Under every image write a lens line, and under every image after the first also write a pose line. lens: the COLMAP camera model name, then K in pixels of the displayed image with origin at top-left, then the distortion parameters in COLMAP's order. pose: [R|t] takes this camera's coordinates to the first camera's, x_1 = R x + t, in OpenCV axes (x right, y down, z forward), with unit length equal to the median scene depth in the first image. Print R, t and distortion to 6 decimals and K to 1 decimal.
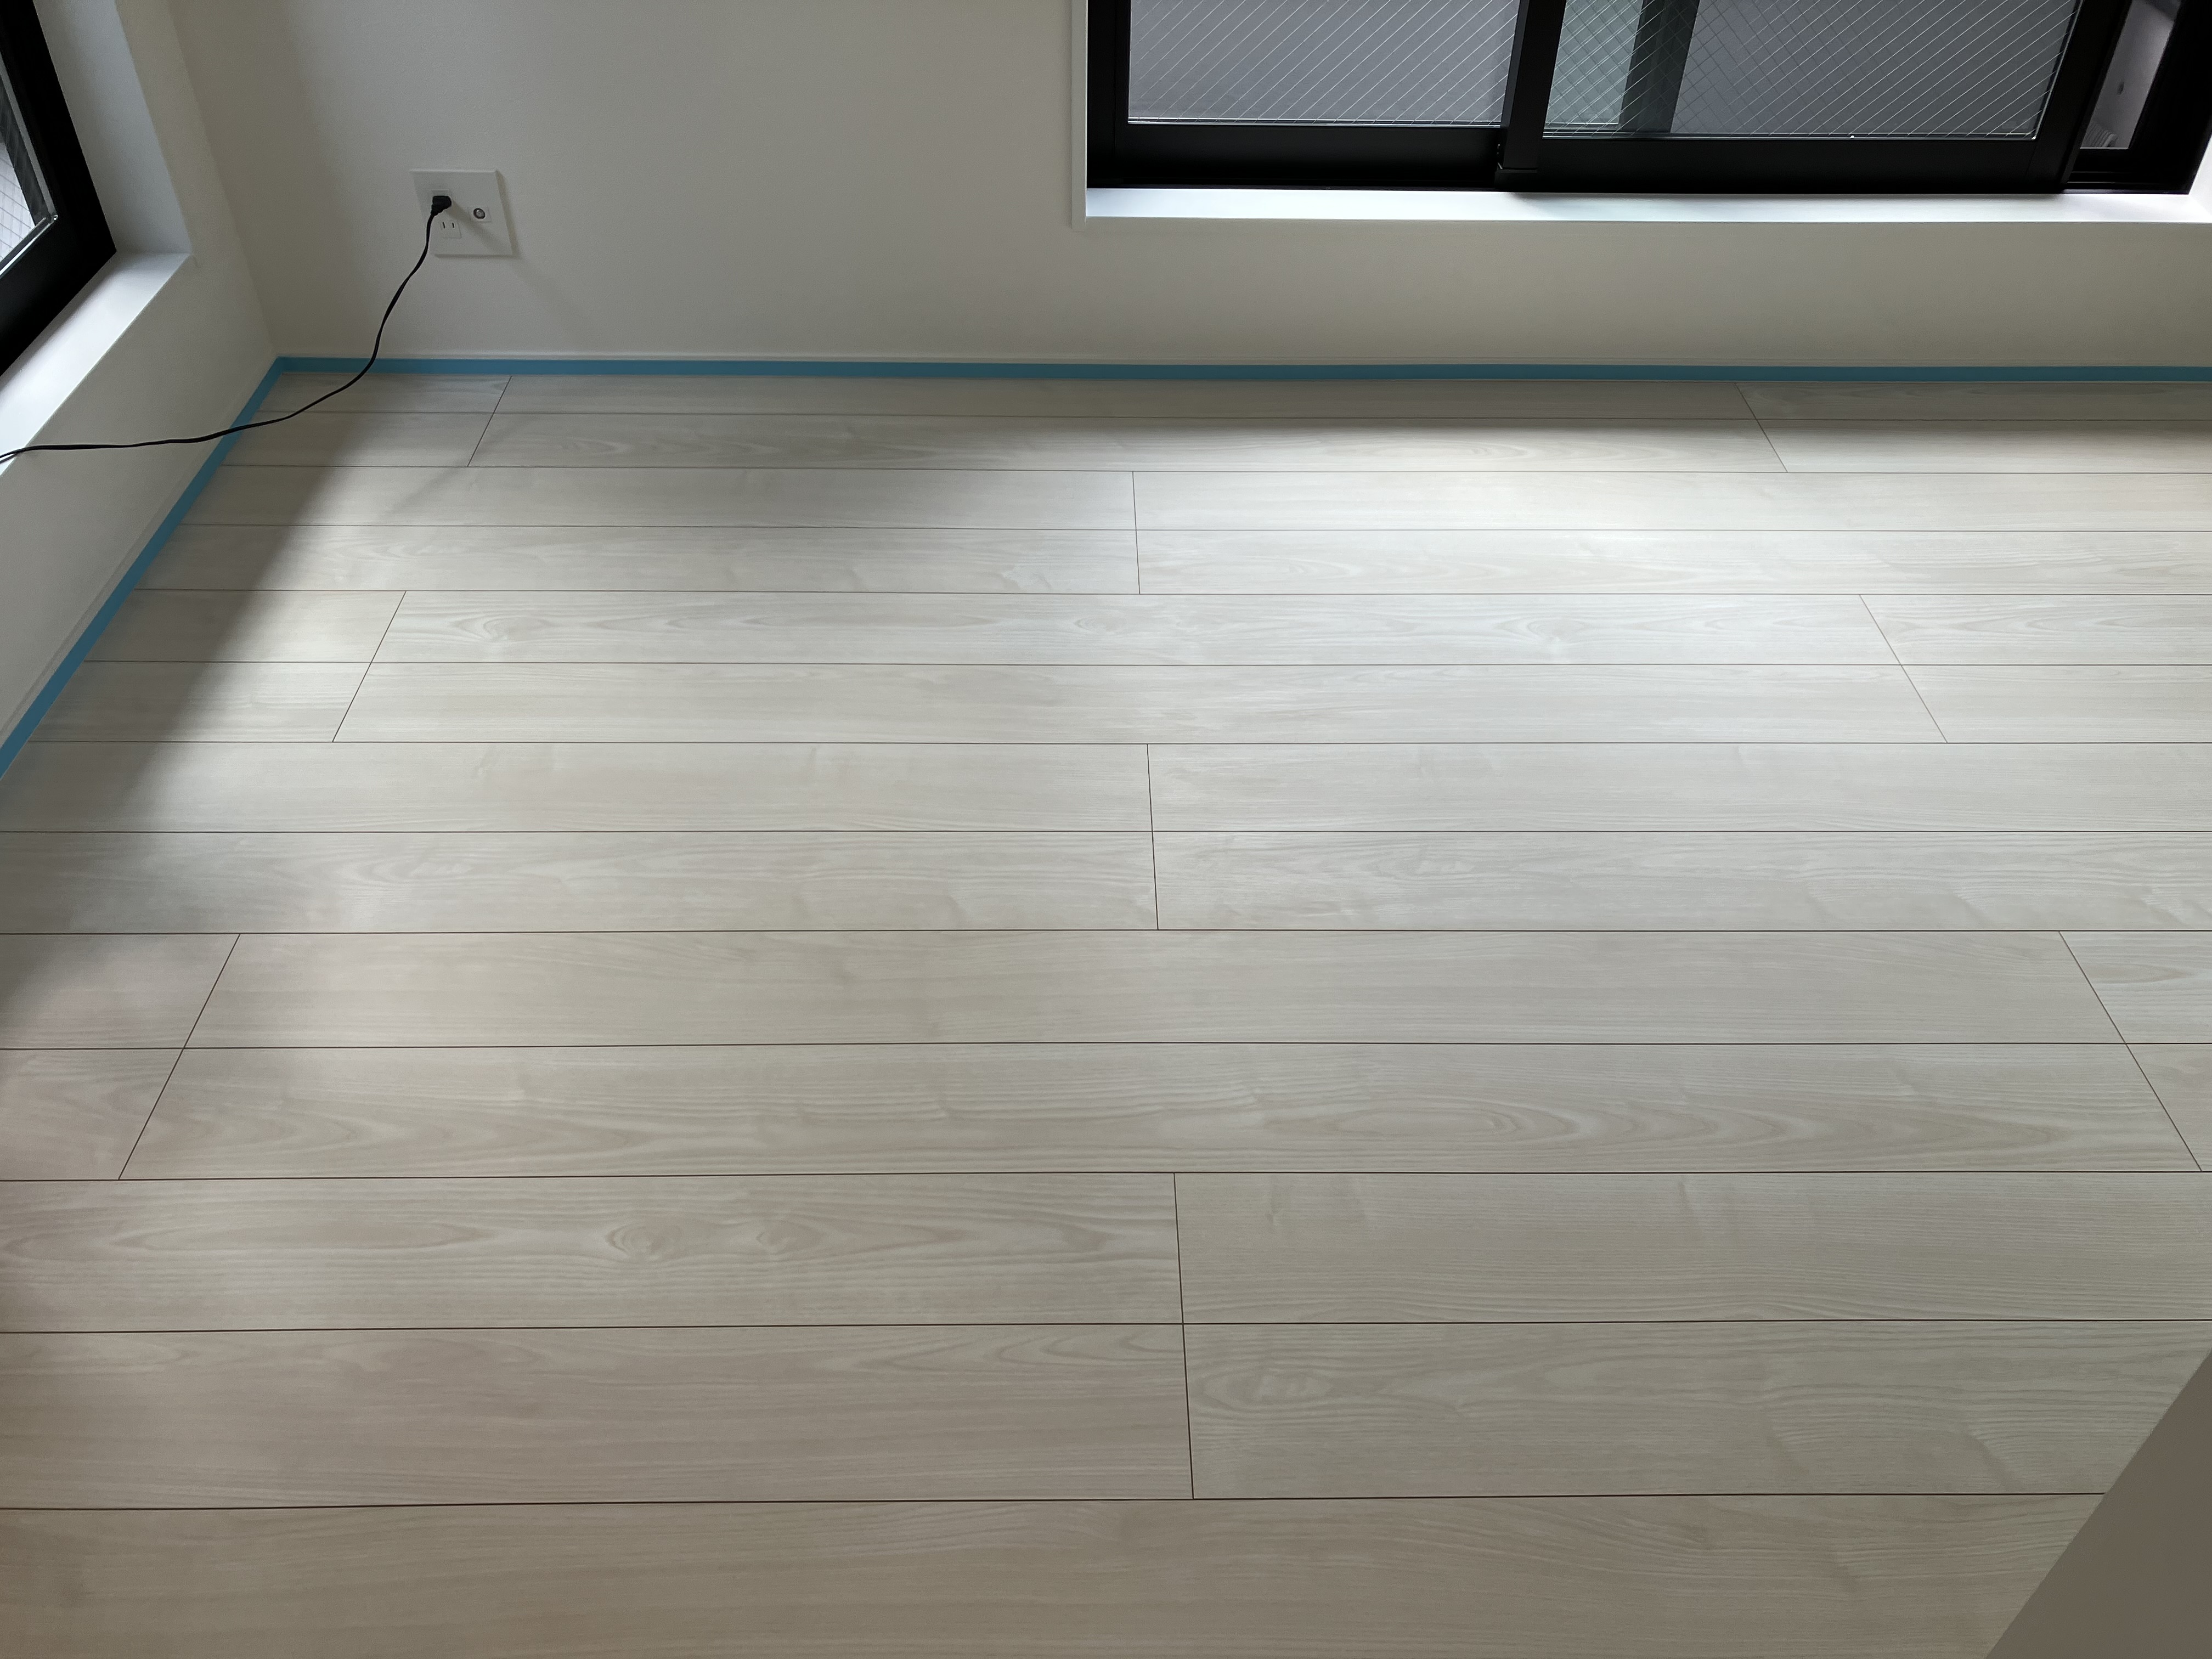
lens RADIAL K [[1812.2, 0, 1089.0], [0, 1812.2, 851.2], [0, 0, 1]] dist [0.019623, -0.003016]
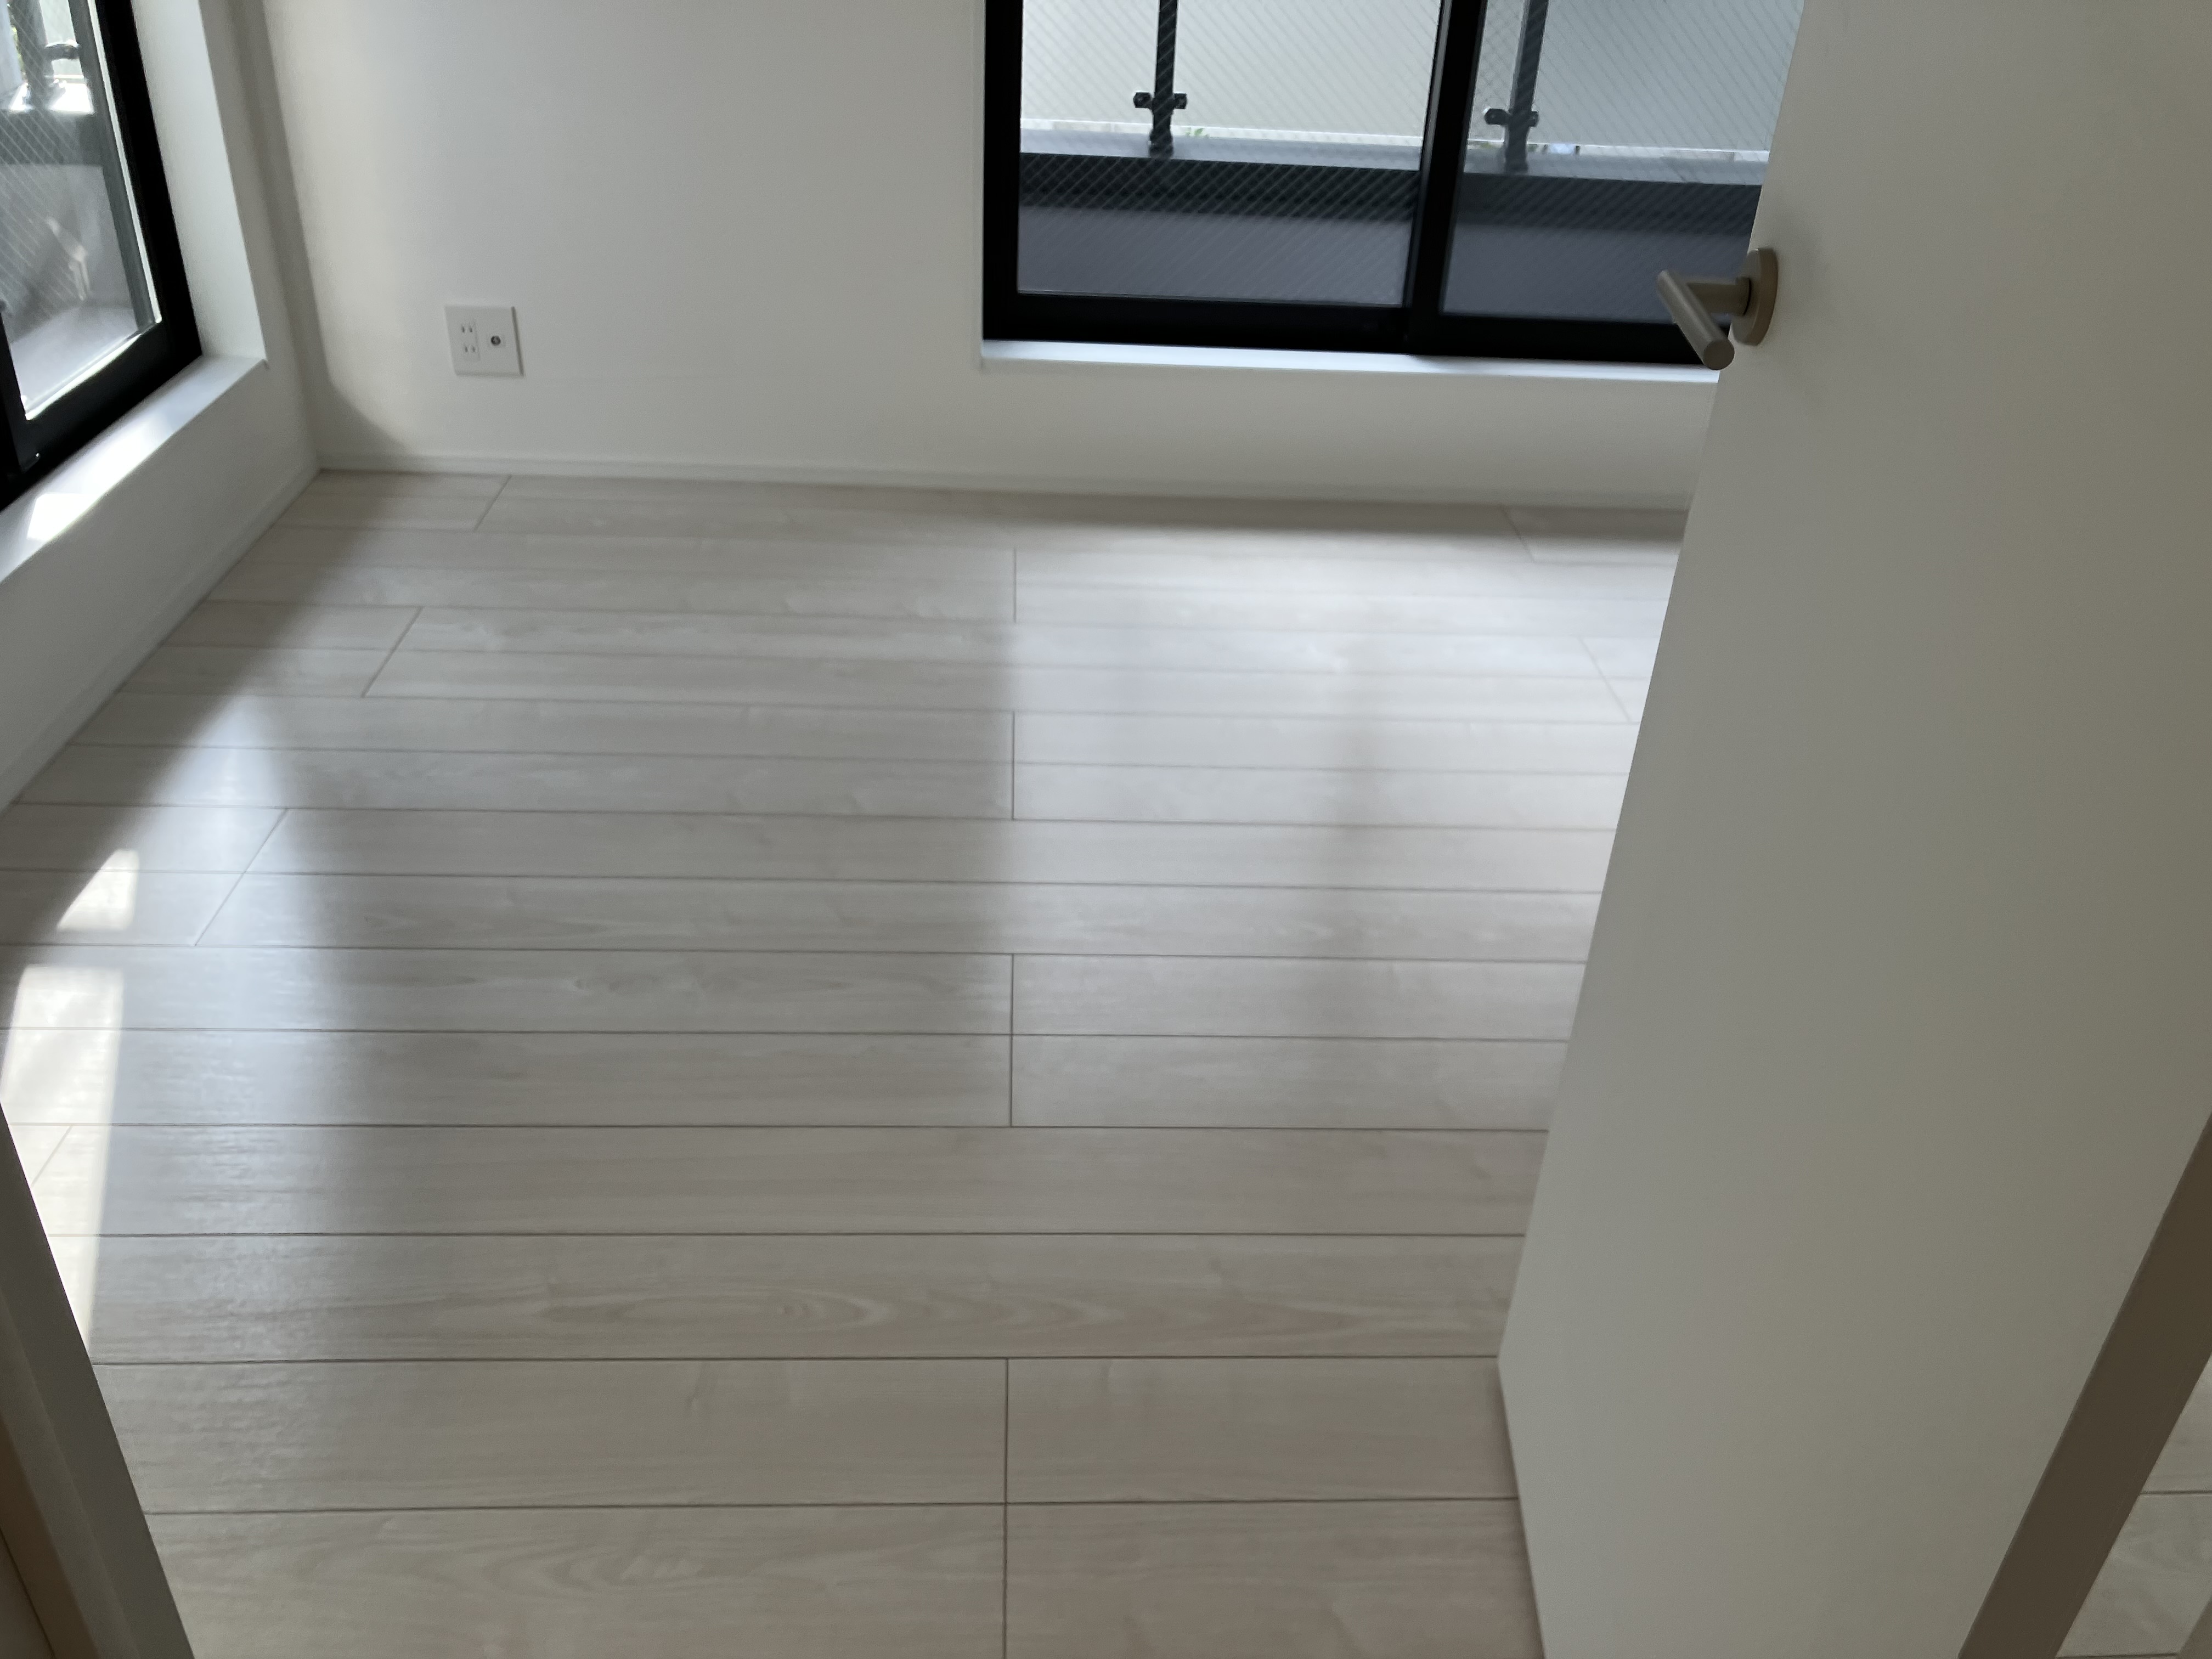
lens RADIAL K [[1812.2, 0, 1111.4], [0, 1812.2, 808.8], [0, 0, 1]] dist [0.019623, -0.003016]
pose [[0.998863, 0.012433, 0.046026, 0.040486], [-0.004129, 0.984327, -0.176303, 0.213943], [-0.047497, 0.175913, 0.983259, -0.223370]]
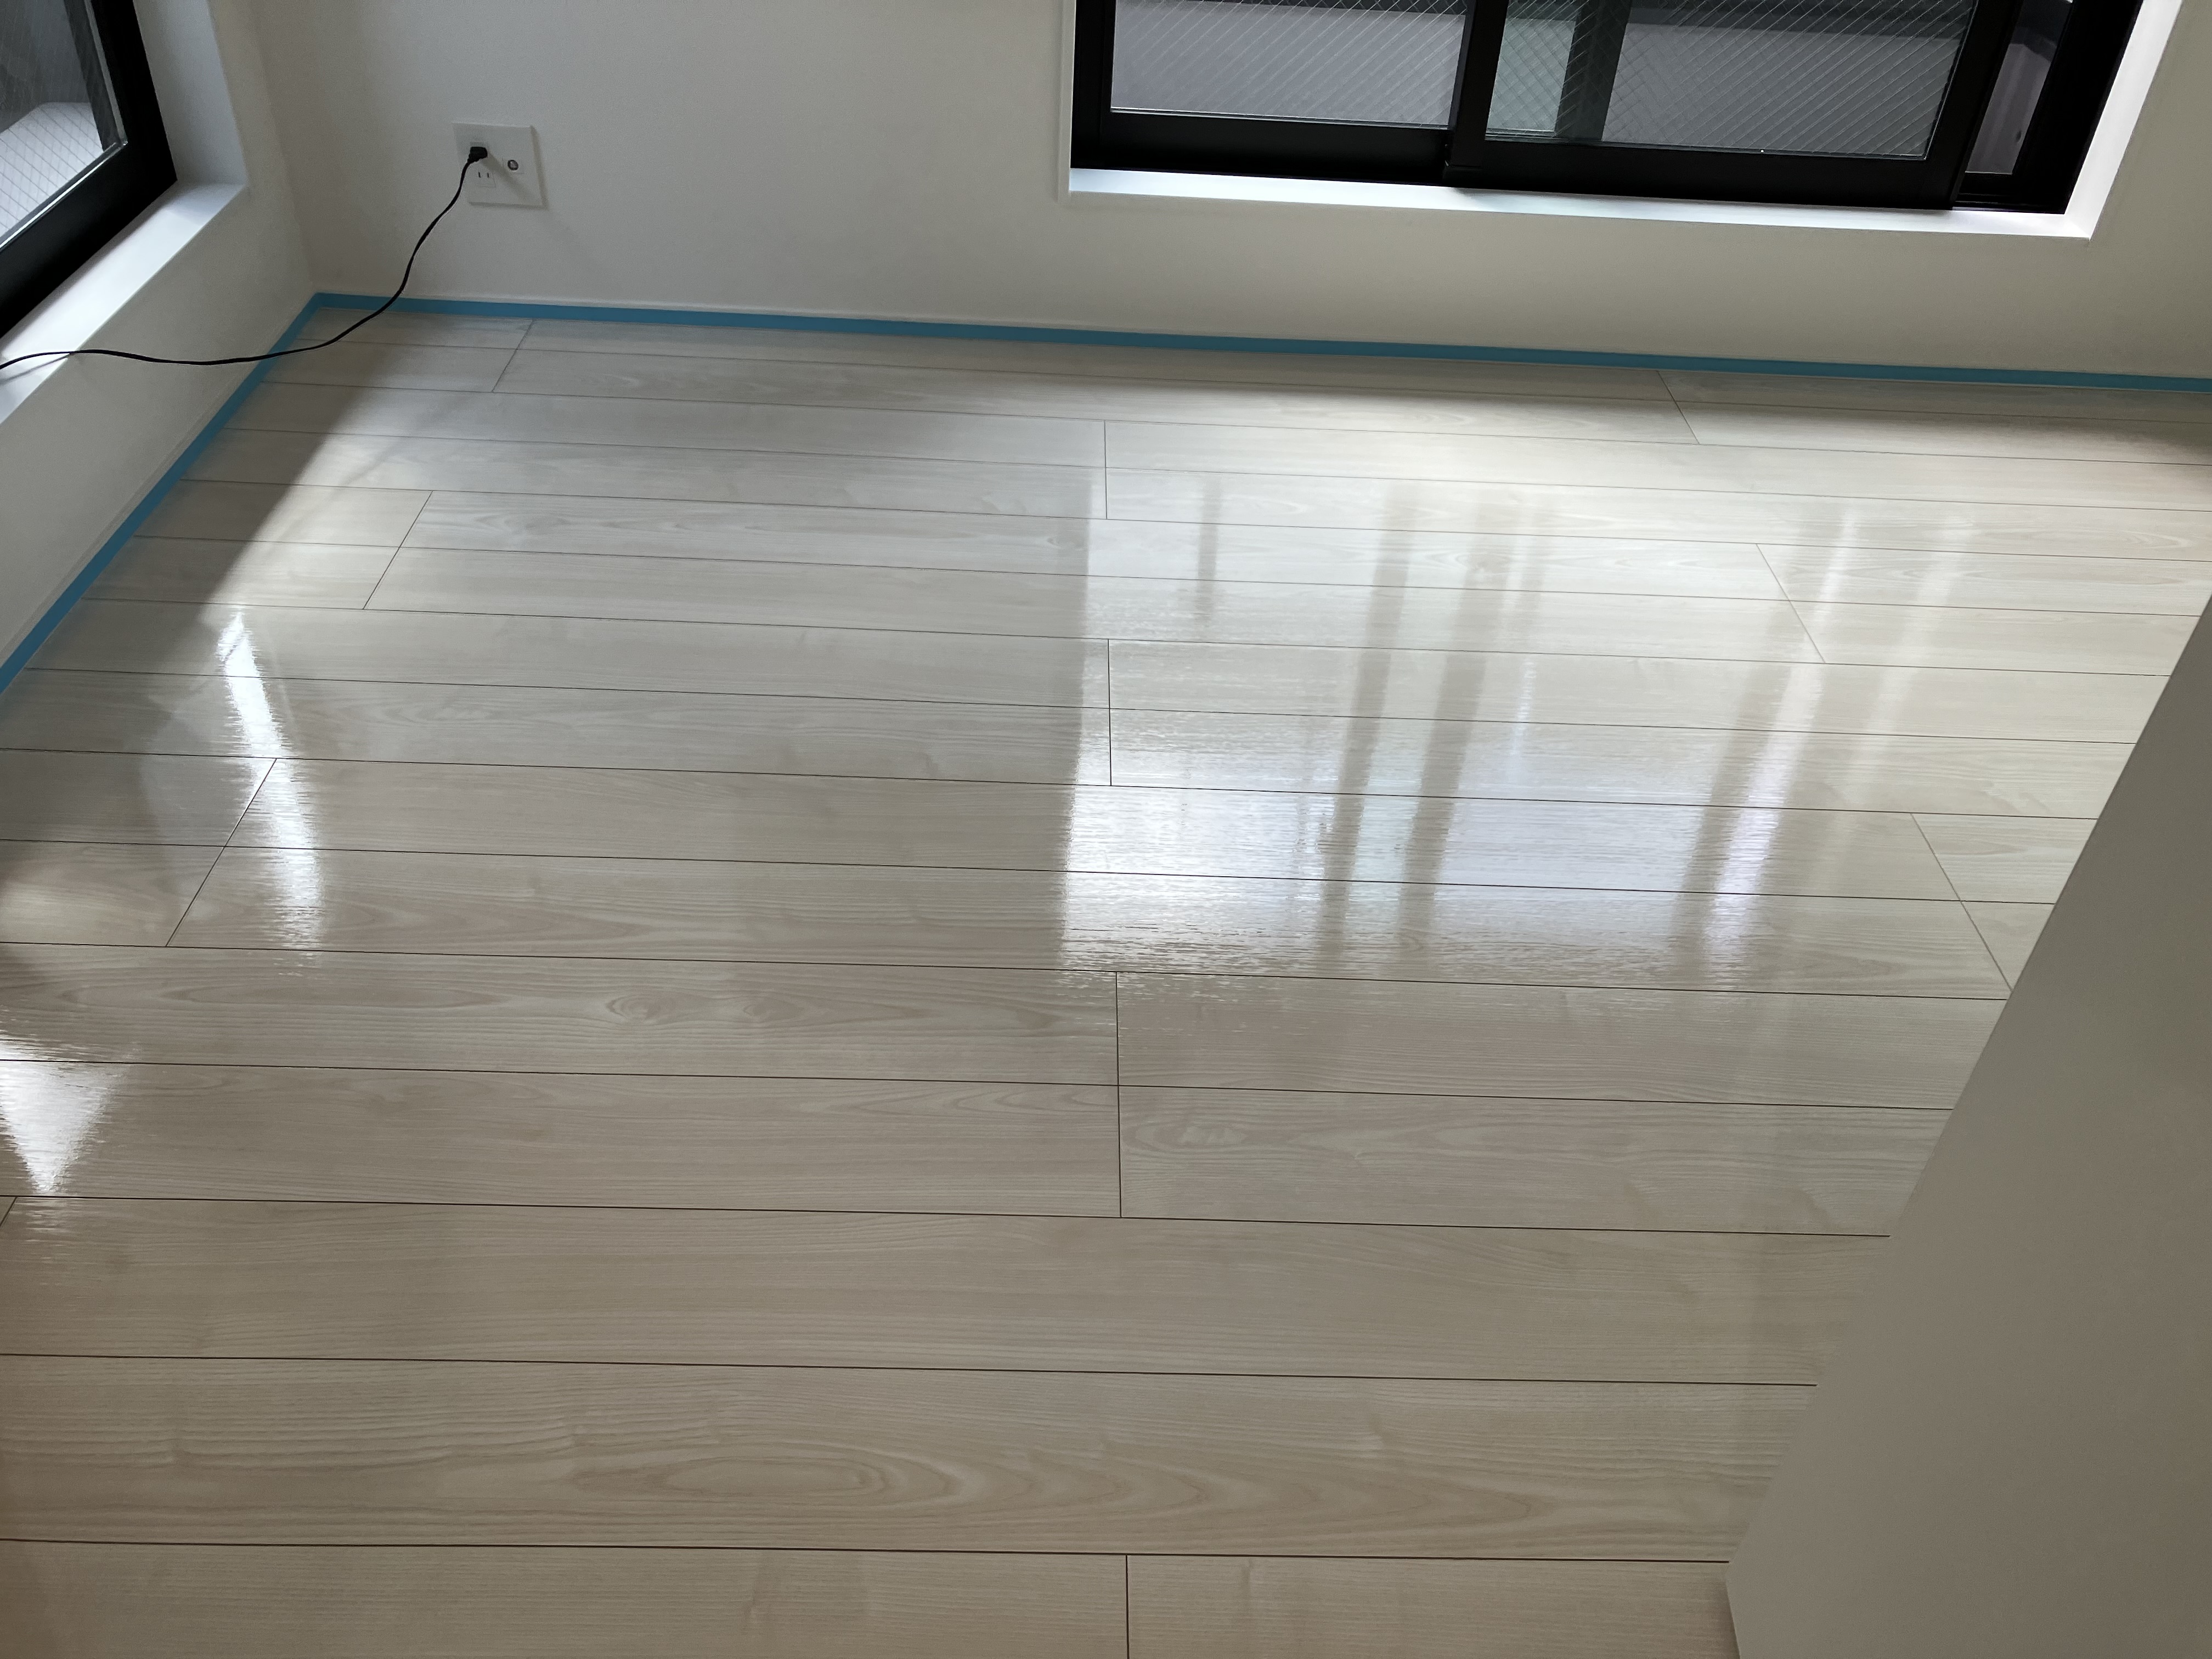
lens RADIAL K [[1812.2, 0, 1109.3], [0, 1812.2, 820.0], [0, 0, 1]] dist [0.019623, -0.003016]
pose [[0.999144, 0.032622, 0.025440, 0.007575], [-0.031271, 0.998167, -0.051814, 0.098839], [-0.027083, 0.050974, 0.998333, -0.087896]]
